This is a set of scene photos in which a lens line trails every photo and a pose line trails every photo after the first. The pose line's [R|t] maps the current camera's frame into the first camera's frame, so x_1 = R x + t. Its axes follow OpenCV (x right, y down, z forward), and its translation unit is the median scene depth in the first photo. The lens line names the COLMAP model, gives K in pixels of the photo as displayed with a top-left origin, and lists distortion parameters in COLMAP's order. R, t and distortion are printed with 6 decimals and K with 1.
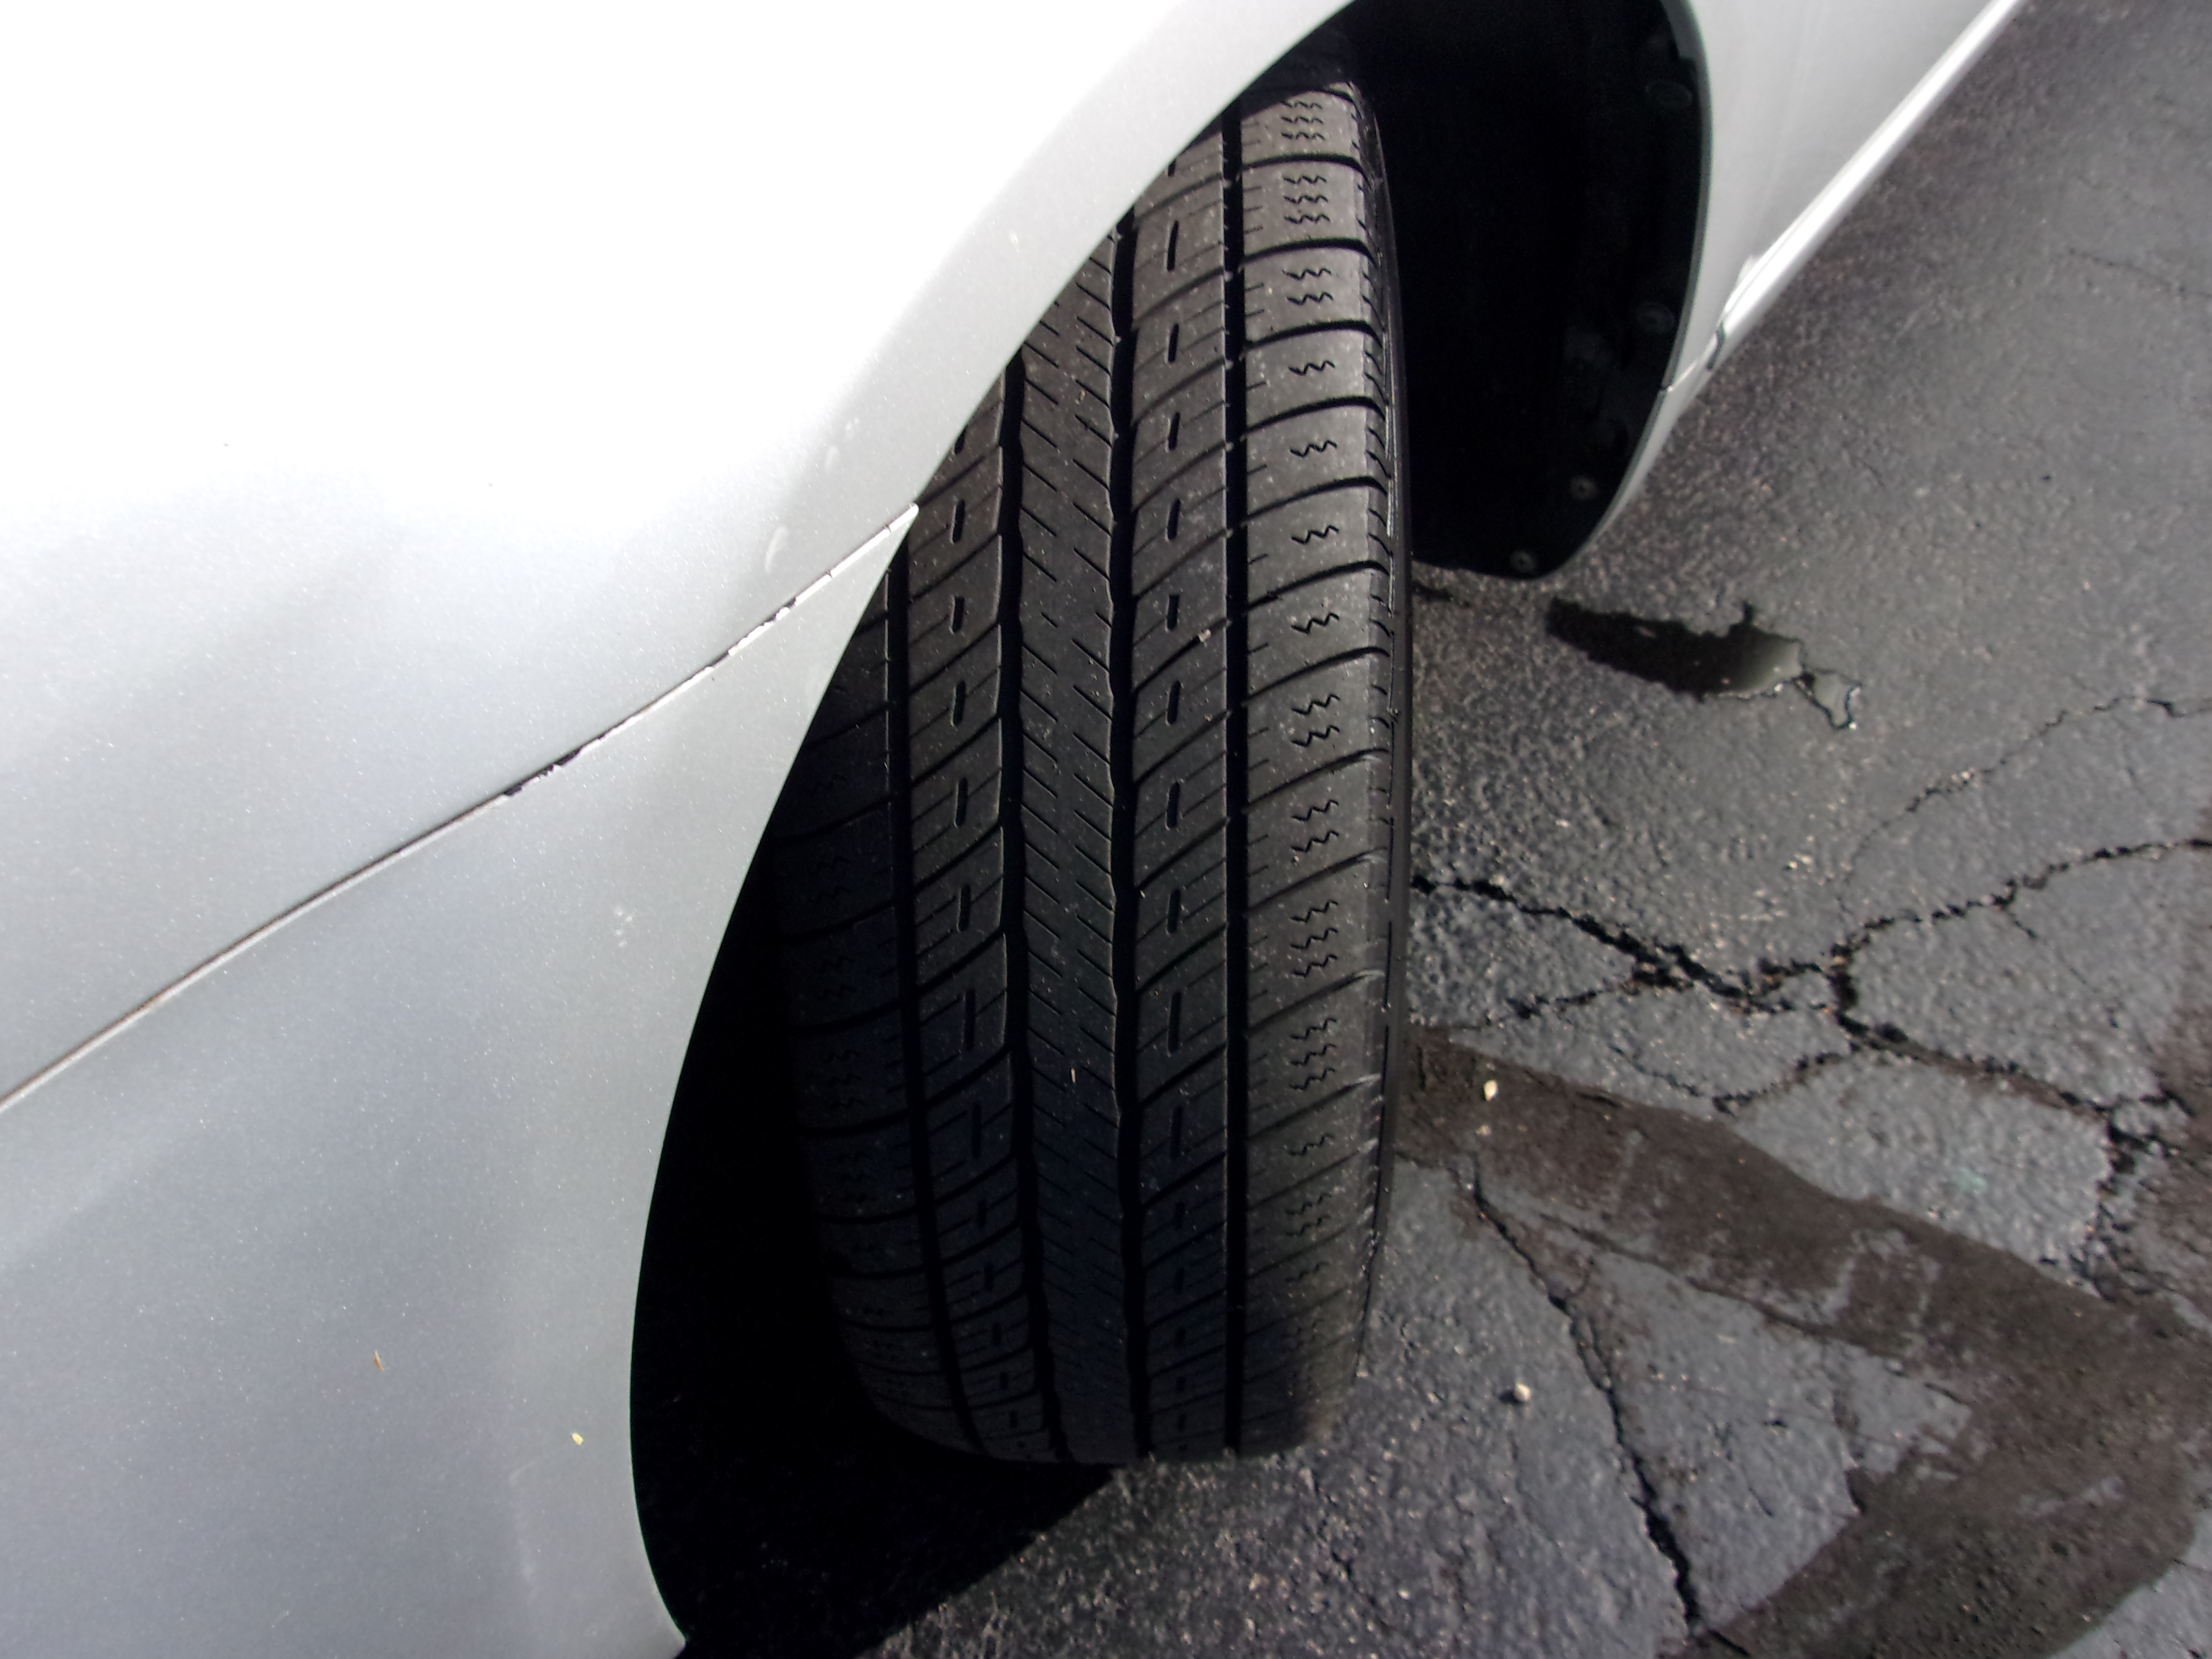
lens RADIAL K [[1743.9, 0, 1104.6], [0, 1743.9, 828.1], [0, 0, 1]] dist [0.011744, 0.004232]
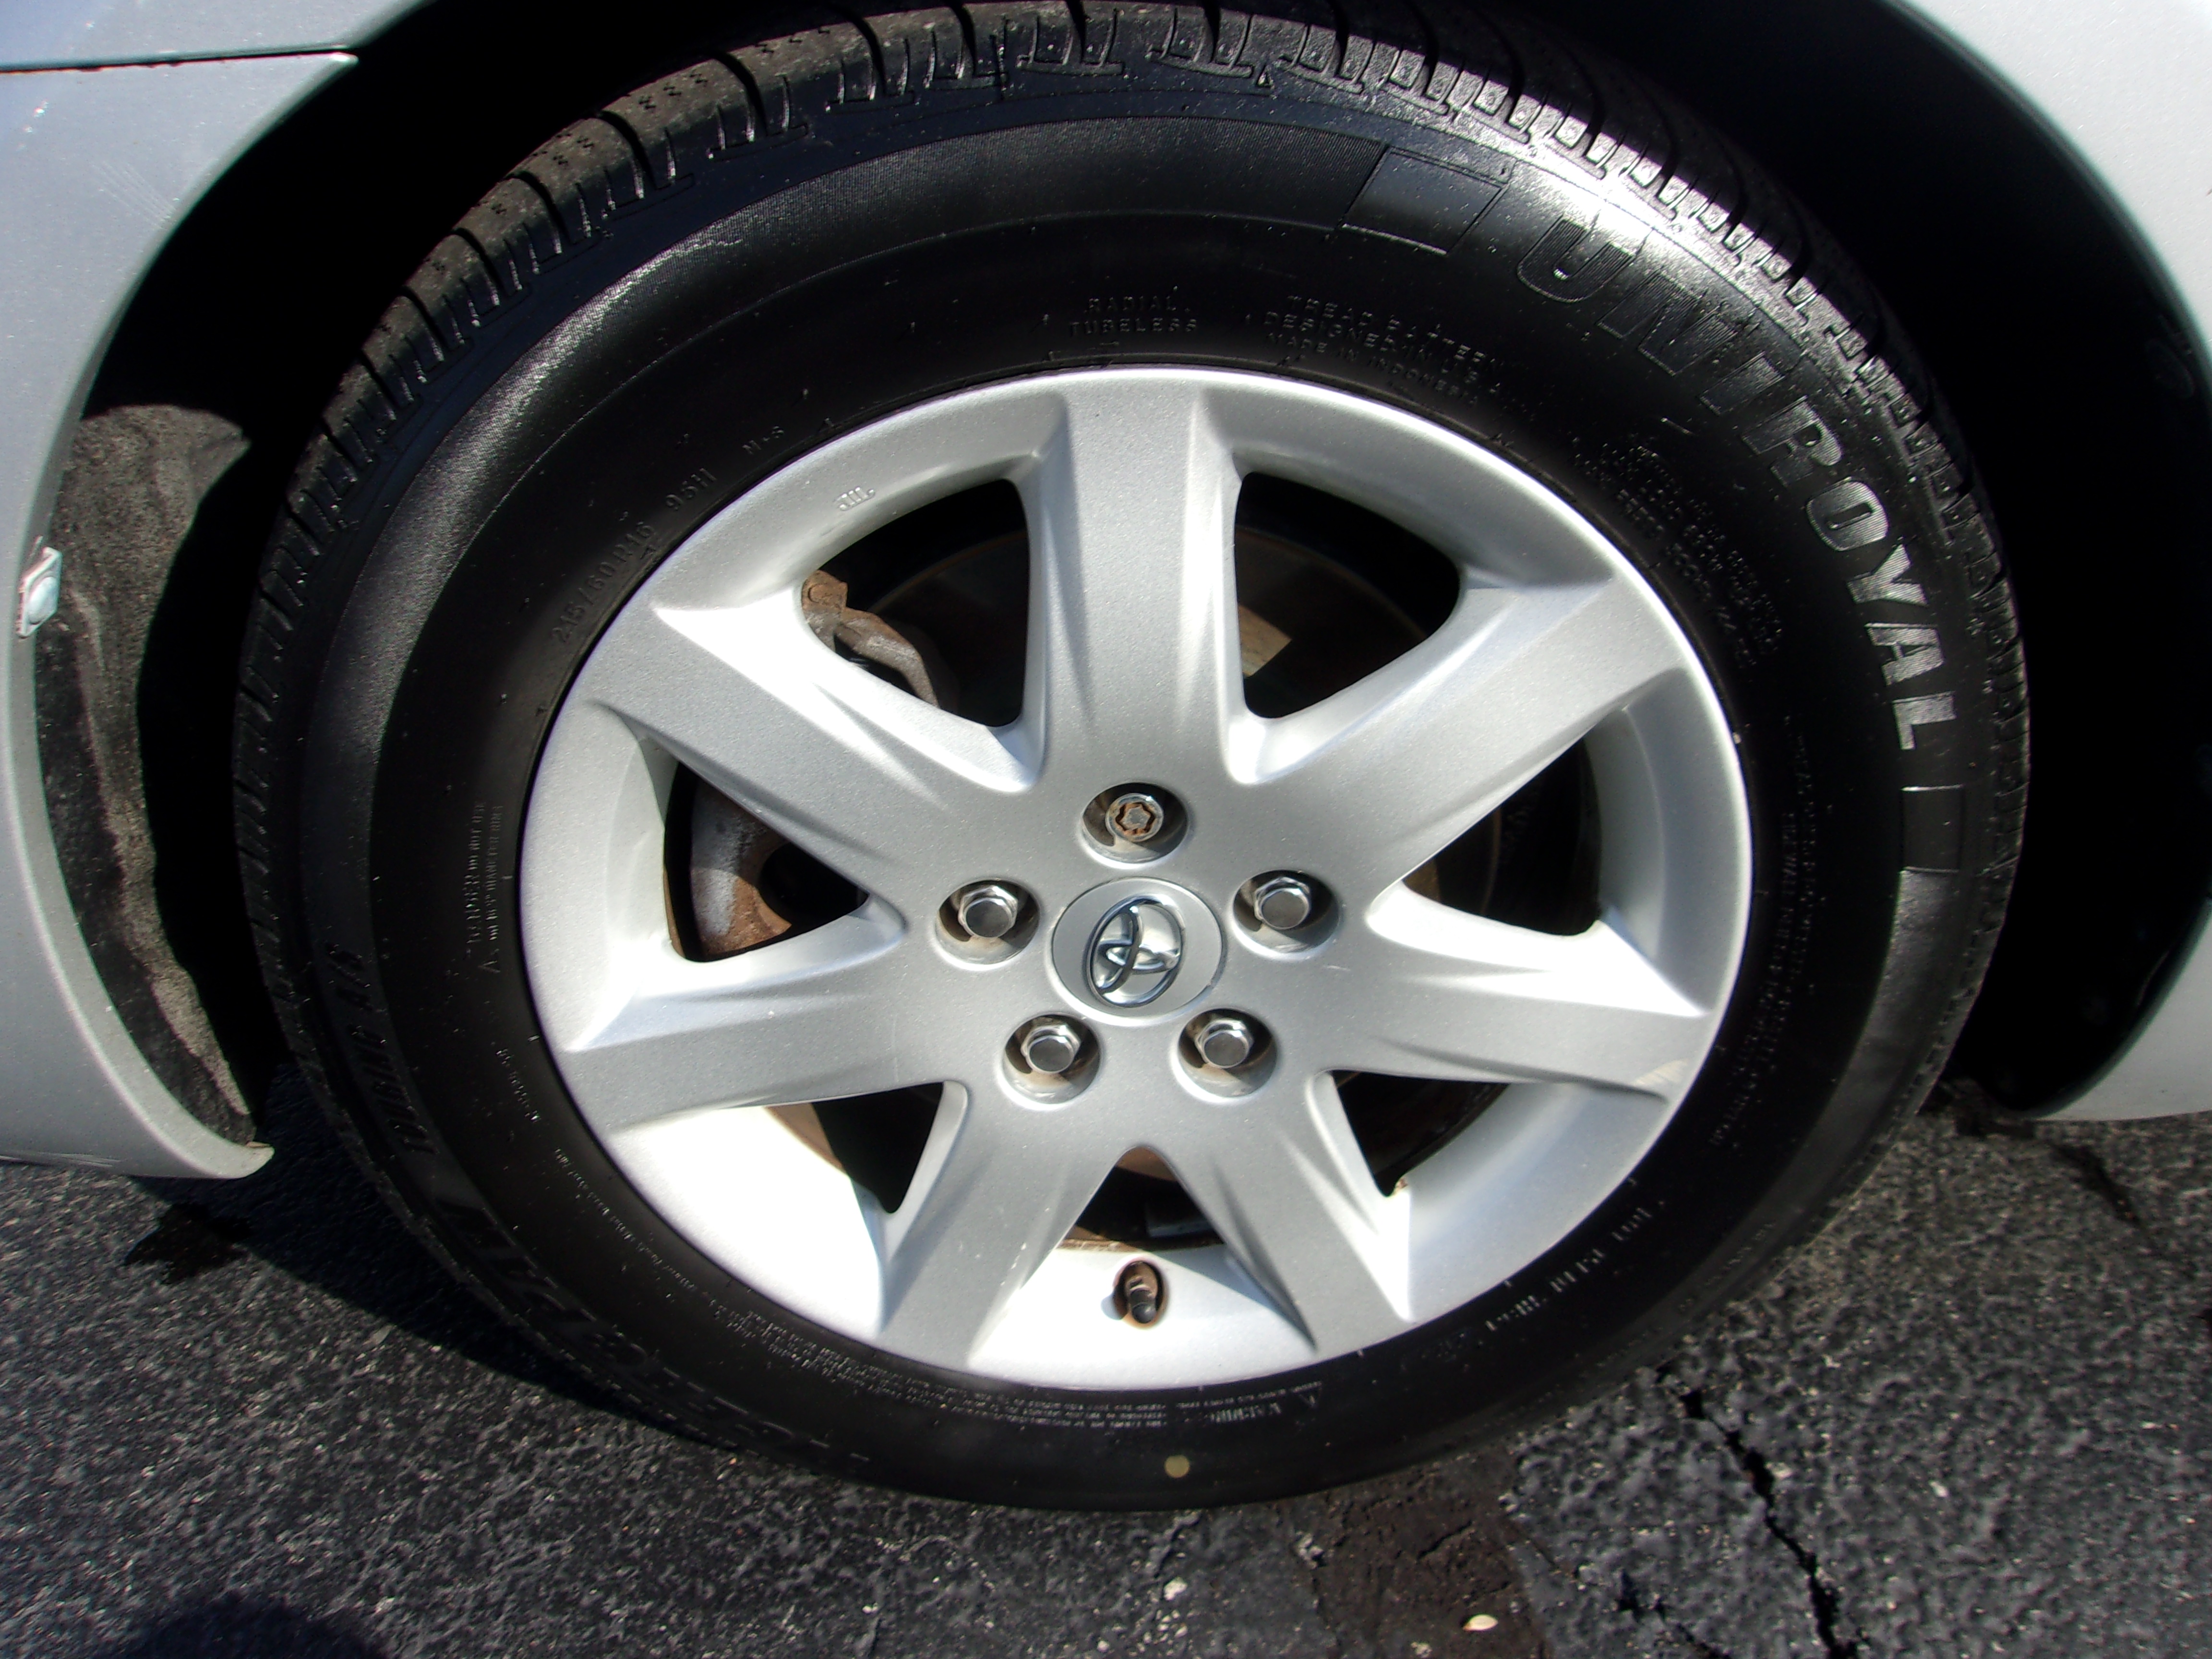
lens RADIAL K [[1743.9, 0, 1104.1], [0, 1743.9, 830.6], [0, 0, 1]] dist [0.011744, 0.004232]
pose [[0.612509, 0.481842, -0.626626, 0.380785], [-0.592087, 0.804873, 0.040156, -0.045538], [0.523704, 0.346421, 0.778285, 0.221291]]
